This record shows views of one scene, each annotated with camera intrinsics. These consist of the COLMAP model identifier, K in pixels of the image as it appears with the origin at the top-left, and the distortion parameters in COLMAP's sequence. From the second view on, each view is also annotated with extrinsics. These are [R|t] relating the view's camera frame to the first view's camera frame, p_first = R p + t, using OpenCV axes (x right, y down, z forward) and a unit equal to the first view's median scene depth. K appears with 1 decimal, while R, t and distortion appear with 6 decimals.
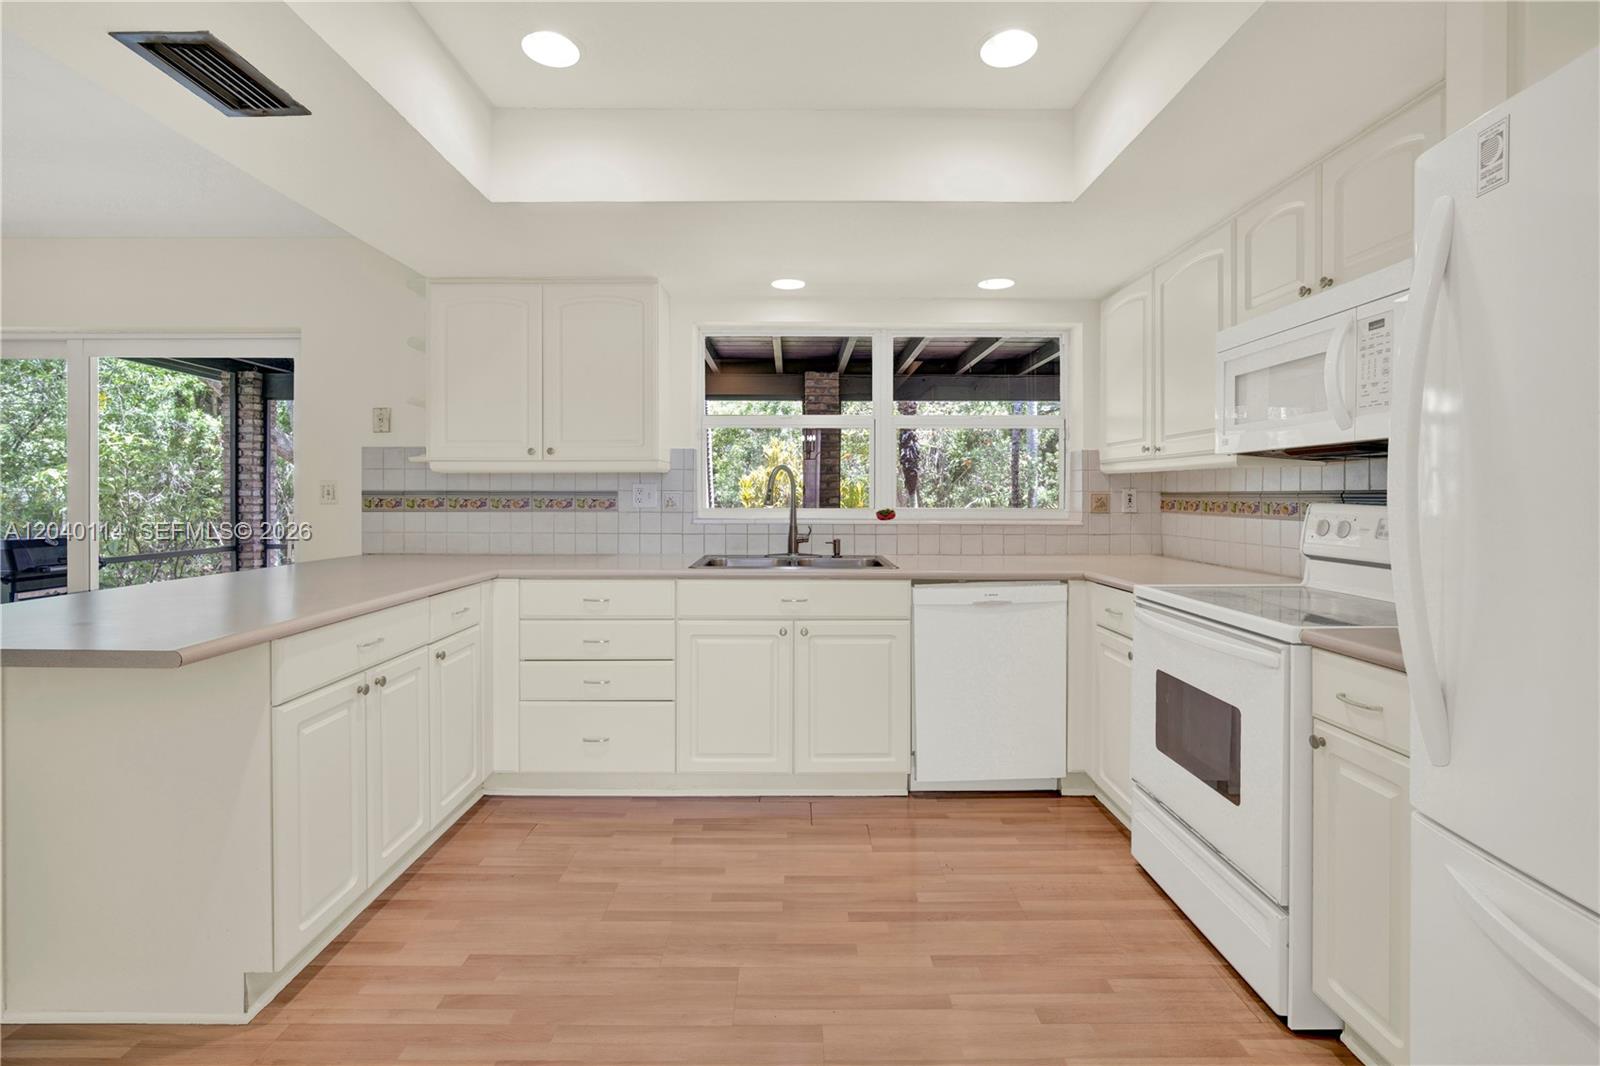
lens RADIAL K [[717.9, 0, 799.5], [0, 717.9, 499.4], [0, 0, 1]] dist [-0.009152, -0.000502]
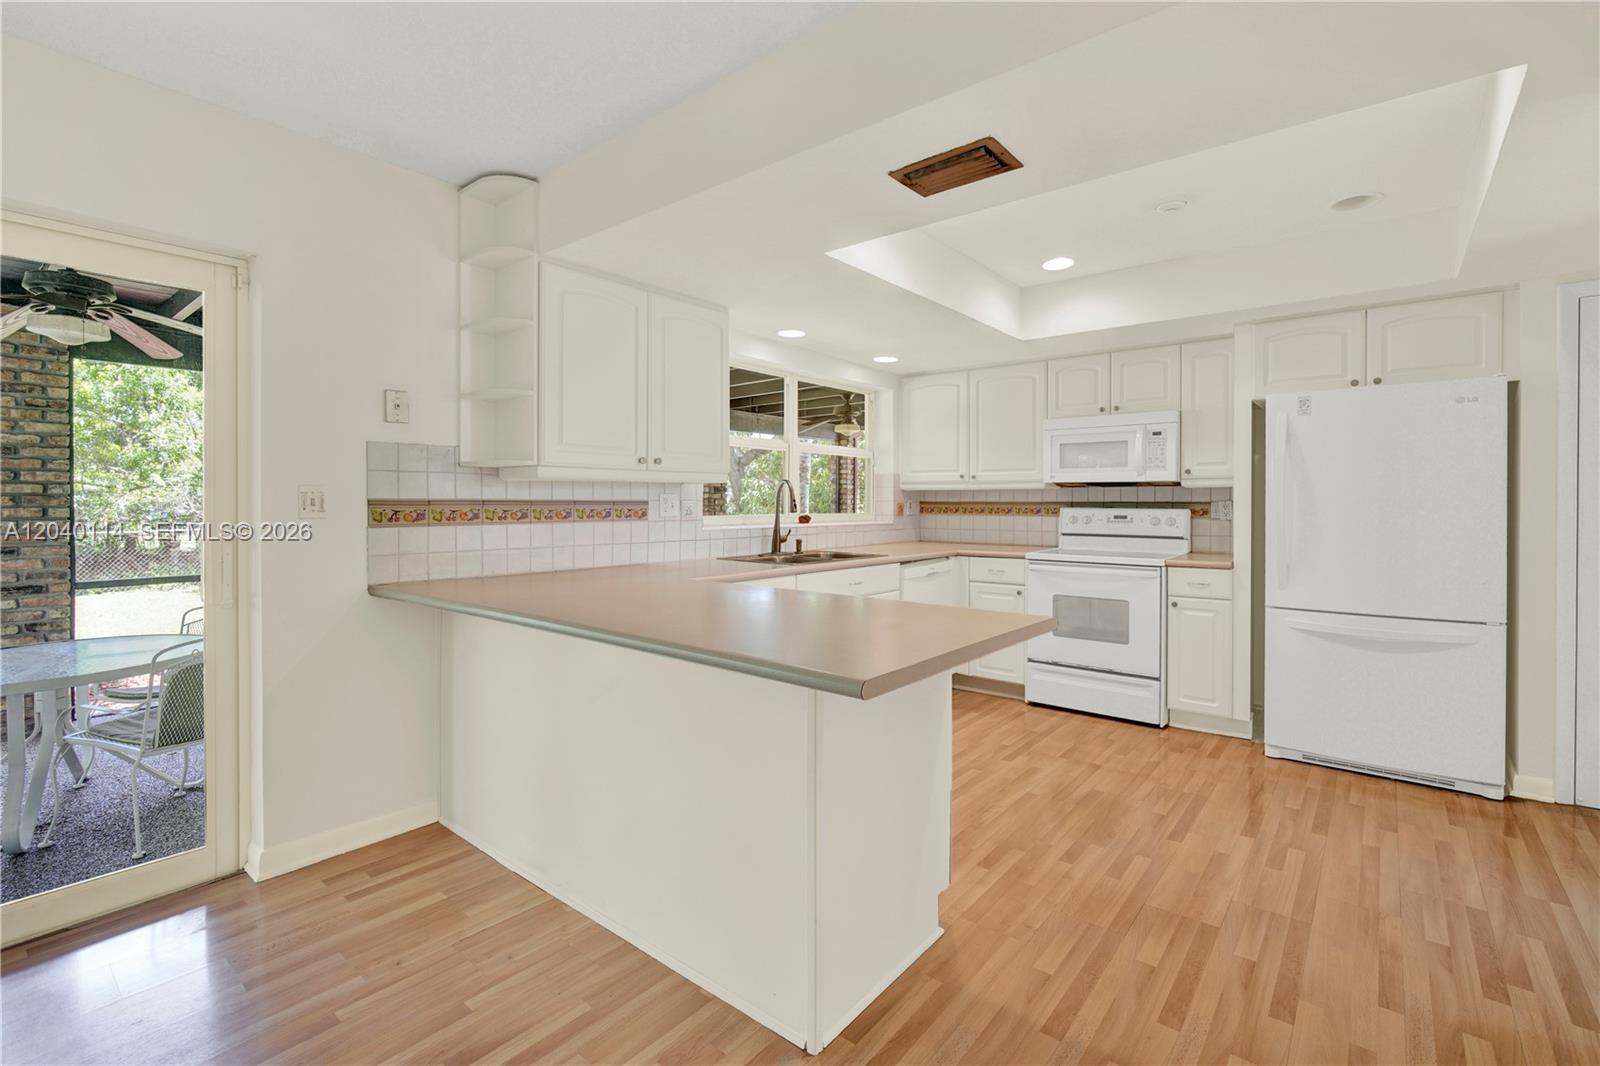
lens RADIAL K [[717.9, 0, 808.8], [0, 717.9, 505.9], [0, 0, 1]] dist [-0.009152, -0.000502]
pose [[0.632720, -0.003914, 0.774371, -0.914028], [0.005141, 0.999986, 0.000854, -0.003867], [-0.774363, 0.003441, 0.632732, 0.188579]]
